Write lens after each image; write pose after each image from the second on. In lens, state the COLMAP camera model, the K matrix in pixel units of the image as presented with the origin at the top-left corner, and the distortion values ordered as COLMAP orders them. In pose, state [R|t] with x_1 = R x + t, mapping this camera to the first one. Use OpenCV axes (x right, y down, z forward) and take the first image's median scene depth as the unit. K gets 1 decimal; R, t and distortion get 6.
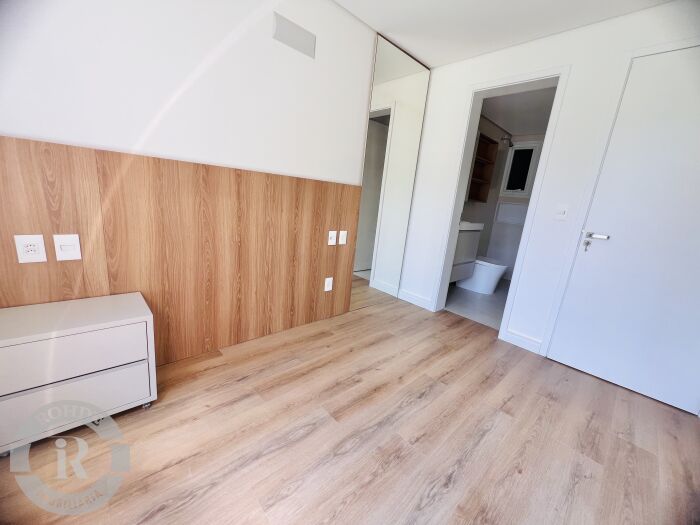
lens RADIAL K [[281.1, 0, 350.9], [0, 281.1, 262.2], [0, 0, 1]] dist [-0.002653, -0.000231]
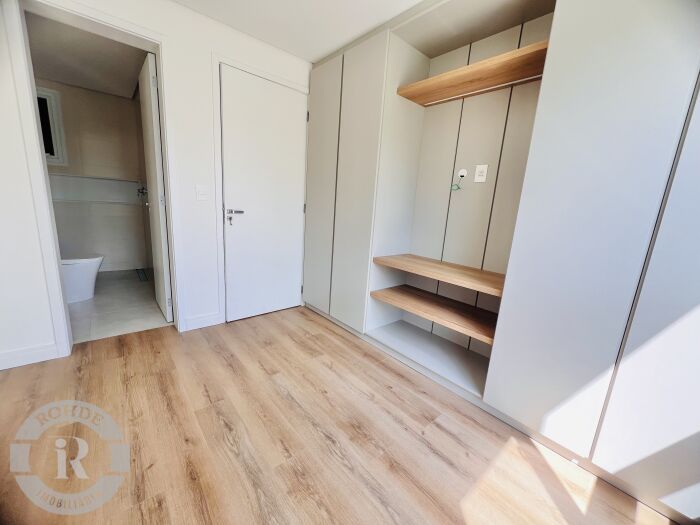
lens RADIAL K [[281.1, 0, 350.9], [0, 281.1, 262.2], [0, 0, 1]] dist [-0.002653, -0.000231]
pose [[0.051411, -0.298156, 0.953132, -0.341211], [0.168494, 0.943302, 0.285992, -0.153506], [-0.984361, 0.145894, 0.098733, 0.420364]]
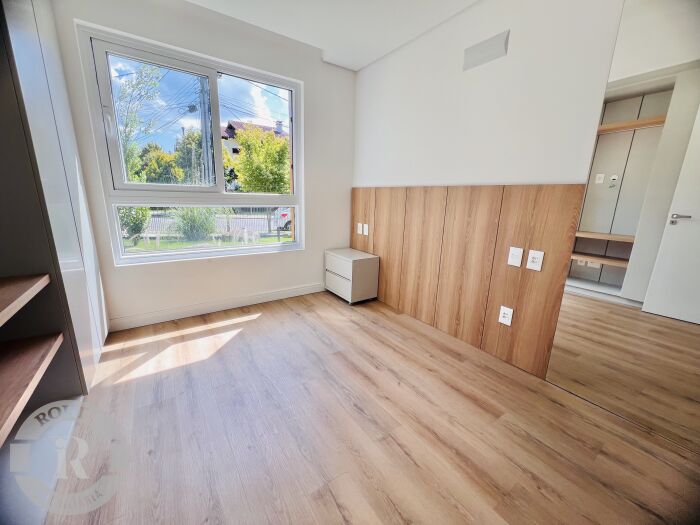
lens RADIAL K [[281.1, 0, 350.9], [0, 281.1, 262.2], [0, 0, 1]] dist [-0.002653, -0.000231]
pose [[-0.146495, 0.127743, -0.980929, 0.948196], [-0.264980, 0.950320, 0.163330, -0.098480], [0.953061, 0.283854, -0.105368, 0.822136]]
